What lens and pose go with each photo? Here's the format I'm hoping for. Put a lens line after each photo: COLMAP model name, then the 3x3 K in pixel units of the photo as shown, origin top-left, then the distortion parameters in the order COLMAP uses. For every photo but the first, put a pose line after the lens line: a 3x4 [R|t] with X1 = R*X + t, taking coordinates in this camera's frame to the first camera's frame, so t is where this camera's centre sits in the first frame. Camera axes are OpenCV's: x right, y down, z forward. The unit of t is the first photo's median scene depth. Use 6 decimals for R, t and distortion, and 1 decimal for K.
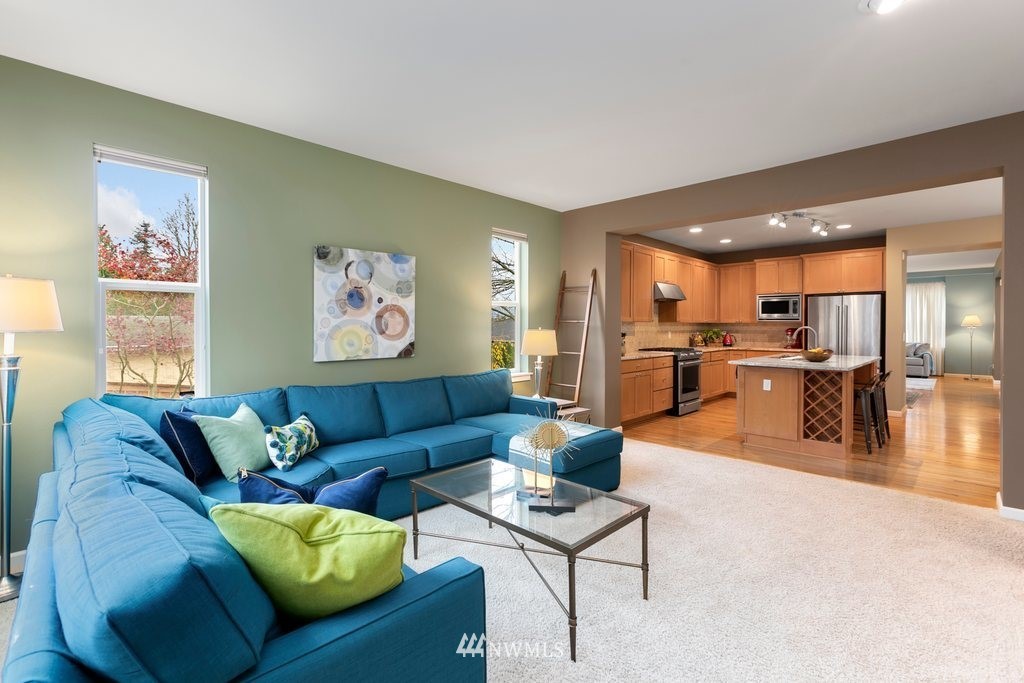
lens RADIAL K [[462.1, 0, 508.9], [0, 462.1, 328.0], [0, 0, 1]] dist [-0.008853, 0.002580]
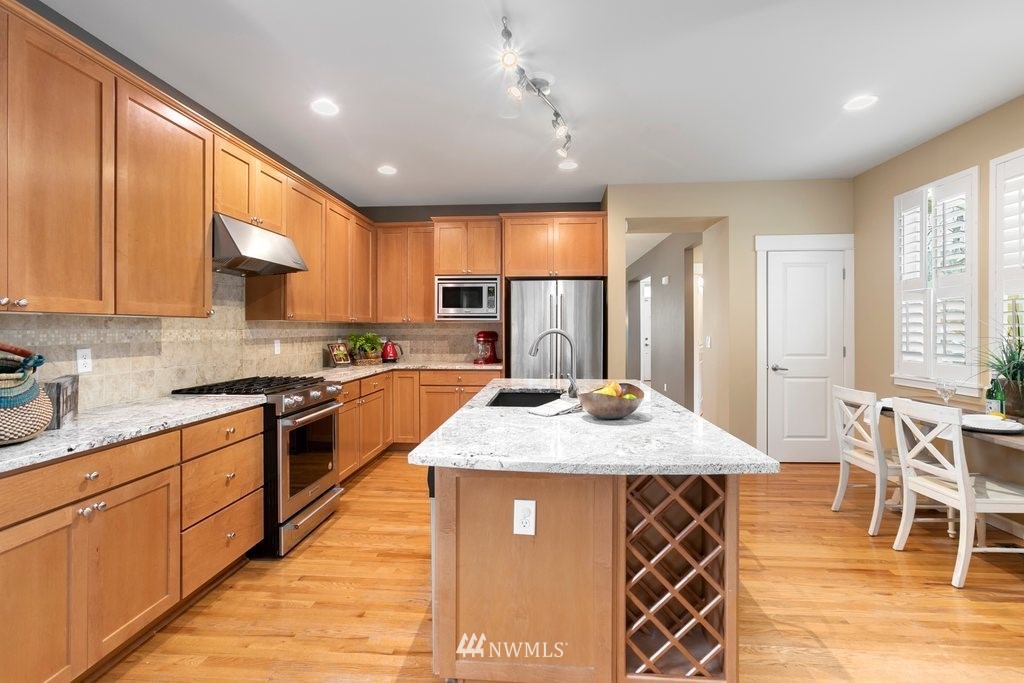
lens RADIAL K [[462.1, 0, 504.6], [0, 462.1, 328.3], [0, 0, 1]] dist [-0.008853, 0.002580]
pose [[0.764327, -0.001904, 0.644826, 0.261299], [0.005038, 0.999983, -0.003018, -0.002080], [-0.644809, 0.005555, 0.764323, 0.574970]]
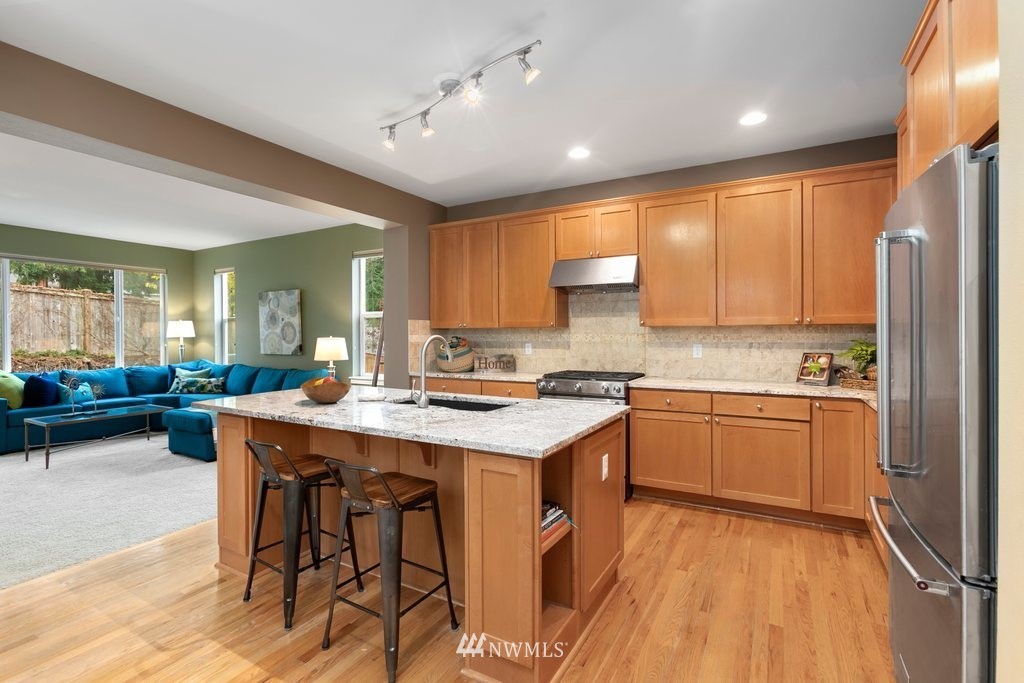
lens RADIAL K [[462.1, 0, 511.7], [0, 462.1, 337.6], [0, 0, 1]] dist [-0.008853, 0.002580]
pose [[0.282576, 0.002901, -0.959240, 0.942762], [-0.001718, 0.999995, 0.002518, -0.000386], [0.959243, 0.000937, 0.282580, 0.803520]]
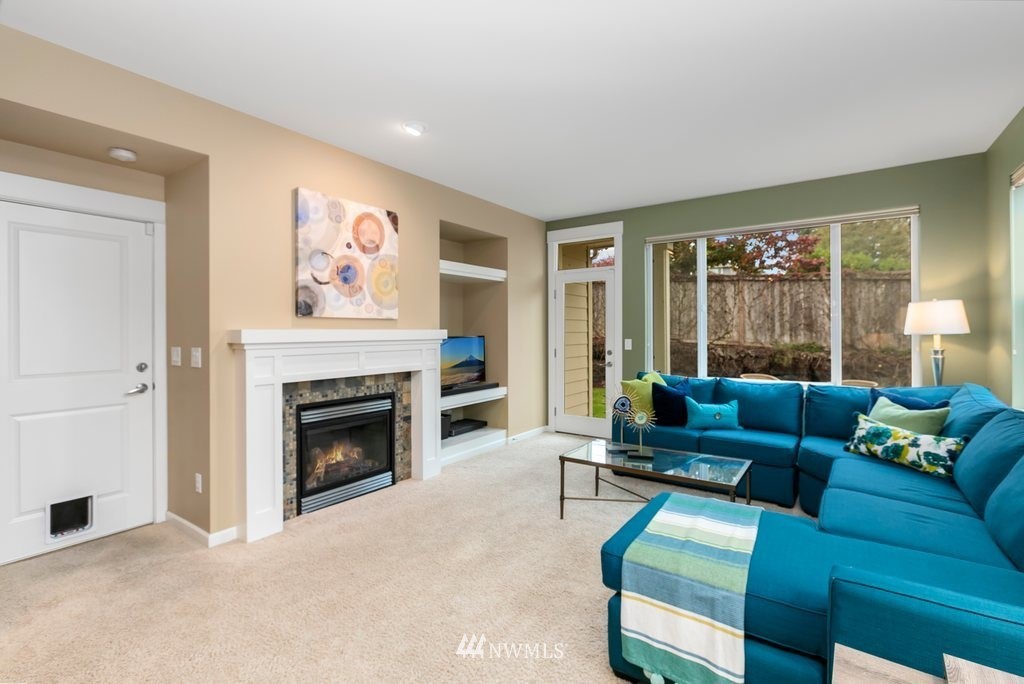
lens RADIAL K [[462.1, 0, 506.4], [0, 462.1, 328.2], [0, 0, 1]] dist [-0.008853, 0.002580]
pose [[-0.983808, -0.002306, -0.179213, 0.235652], [-0.002397, 0.999997, 0.000292, -0.002723], [0.179212, 0.000717, -0.983810, 0.799456]]
